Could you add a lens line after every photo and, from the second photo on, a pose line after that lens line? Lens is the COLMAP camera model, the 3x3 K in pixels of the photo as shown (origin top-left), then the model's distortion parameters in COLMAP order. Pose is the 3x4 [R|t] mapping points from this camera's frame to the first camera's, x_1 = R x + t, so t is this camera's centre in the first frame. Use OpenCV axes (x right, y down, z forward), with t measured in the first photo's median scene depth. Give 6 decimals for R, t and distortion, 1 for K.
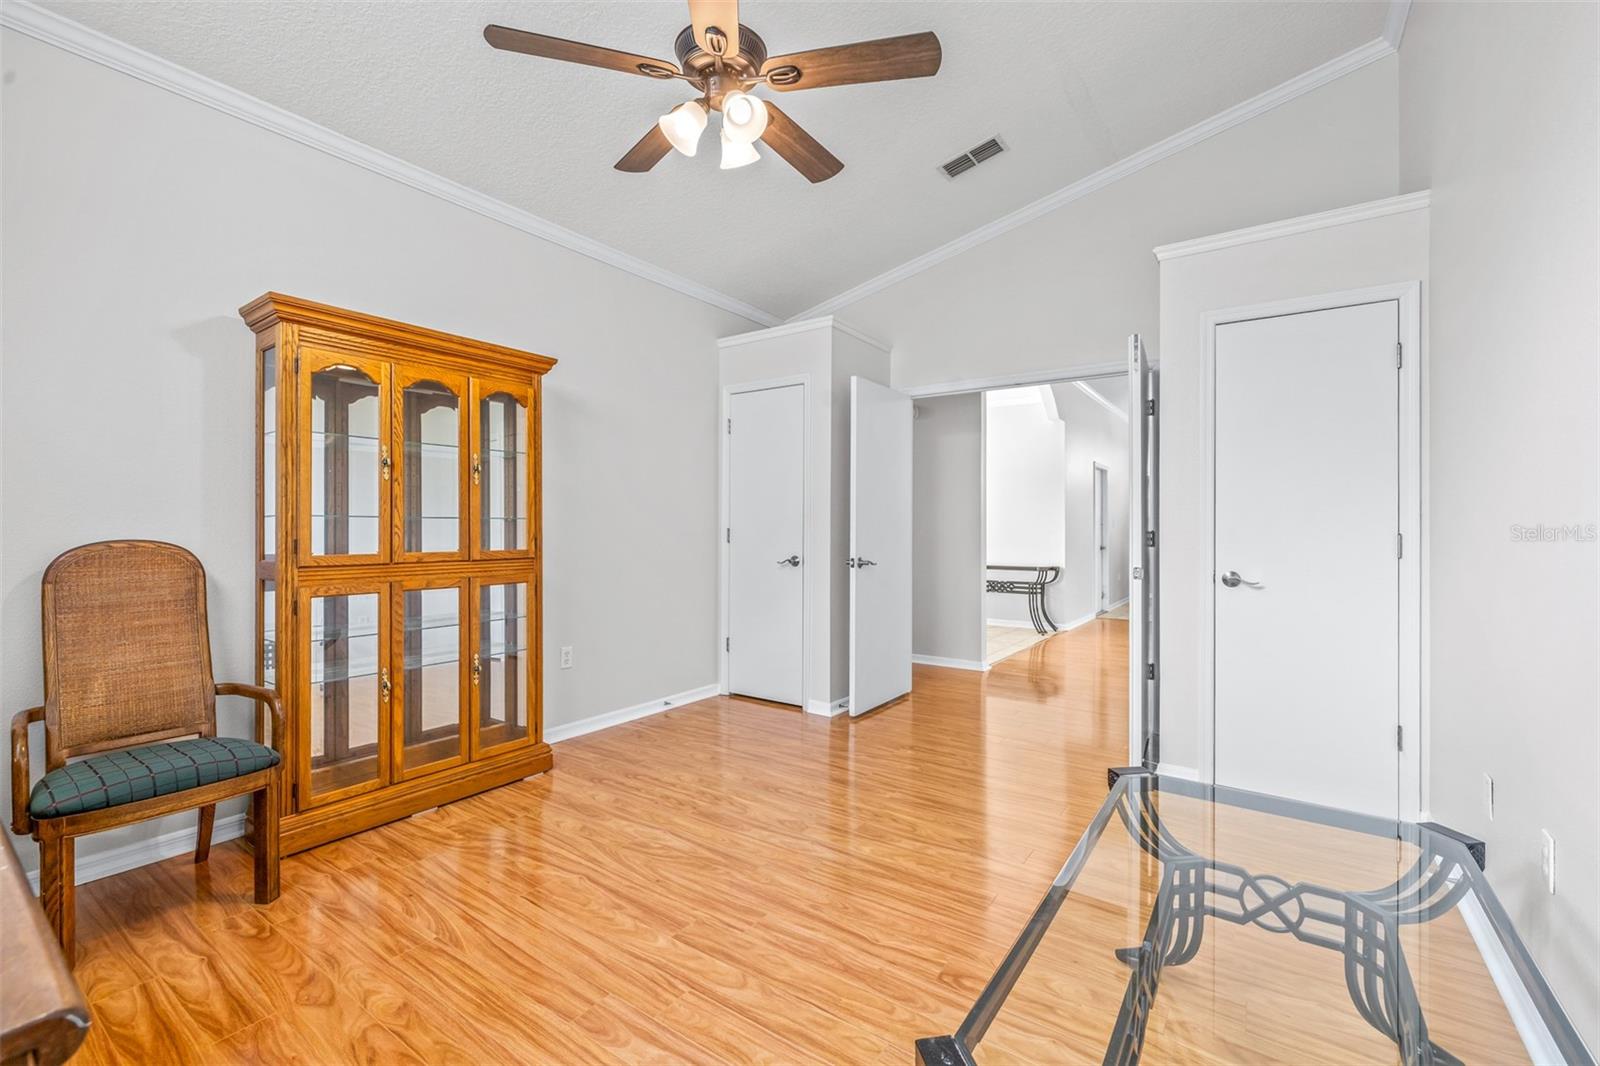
lens RADIAL K [[680.4, 0, 806.8], [0, 680.4, 533.4], [0, 0, 1]] dist [-0.003529, 0.001755]
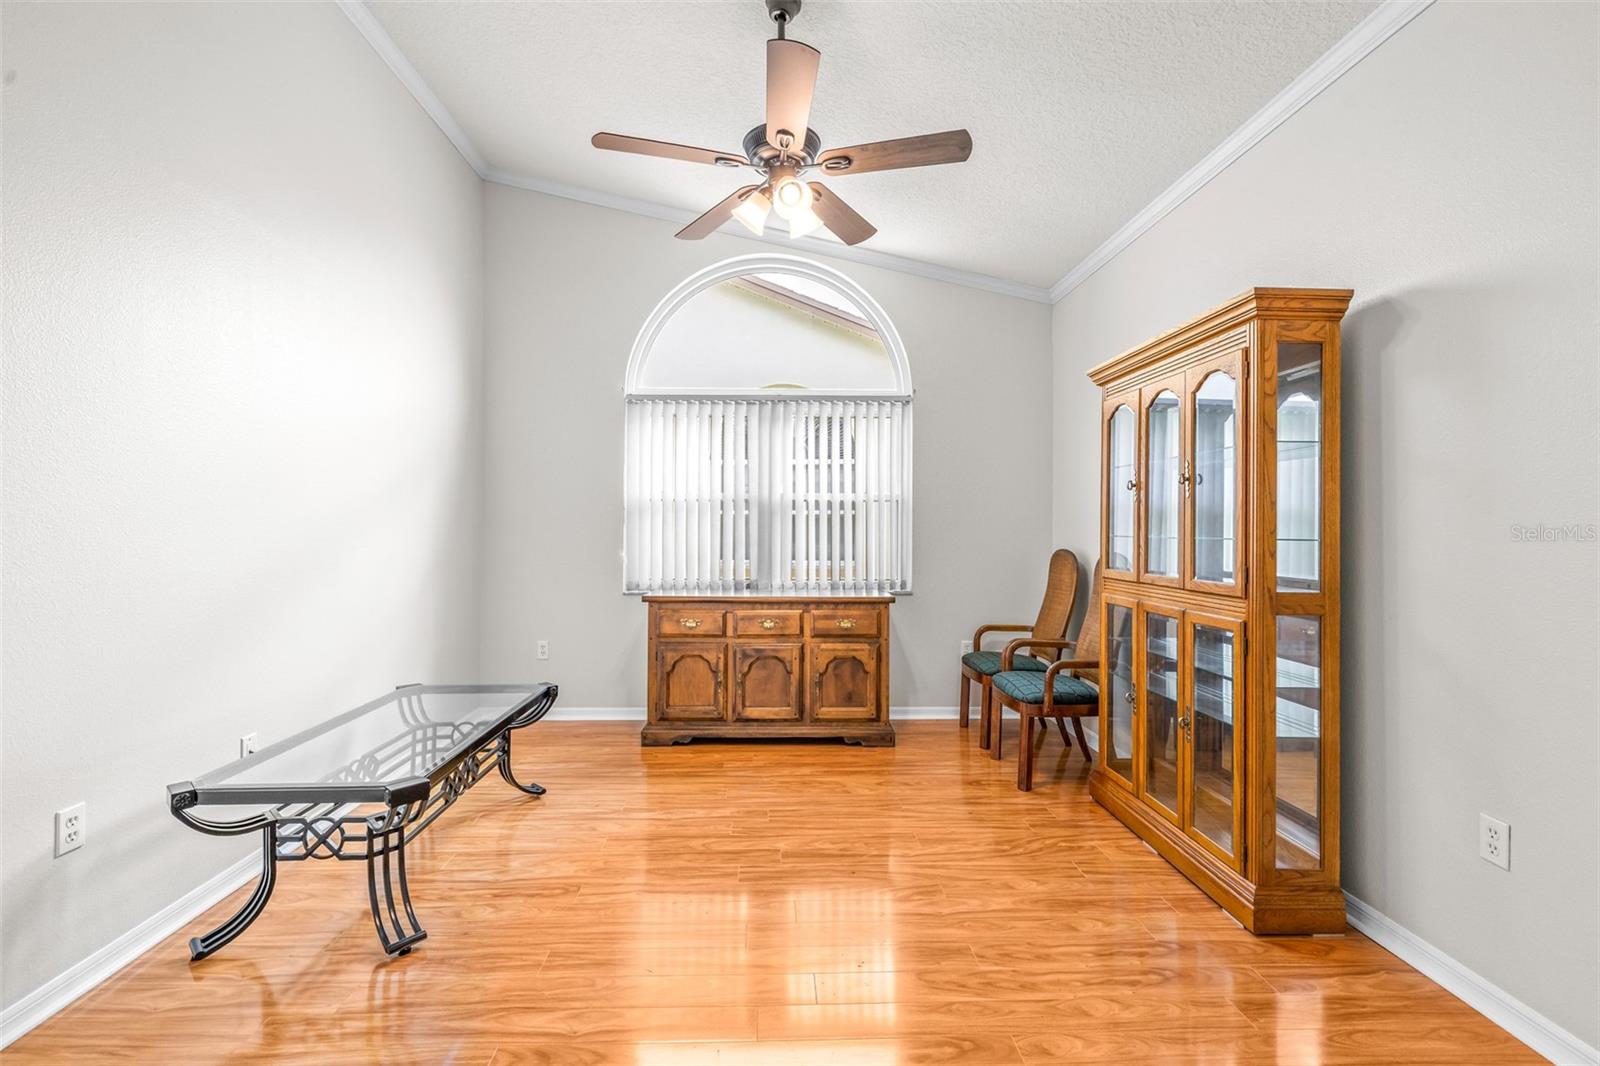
lens RADIAL K [[680.4, 0, 812.0], [0, 680.4, 529.7], [0, 0, 1]] dist [-0.003529, 0.001755]
pose [[-0.789608, -0.006230, -0.613580, 0.426950], [-0.009599, 0.999952, 0.002199, -0.040123], [0.613537, 0.007626, -0.789629, 1.510930]]
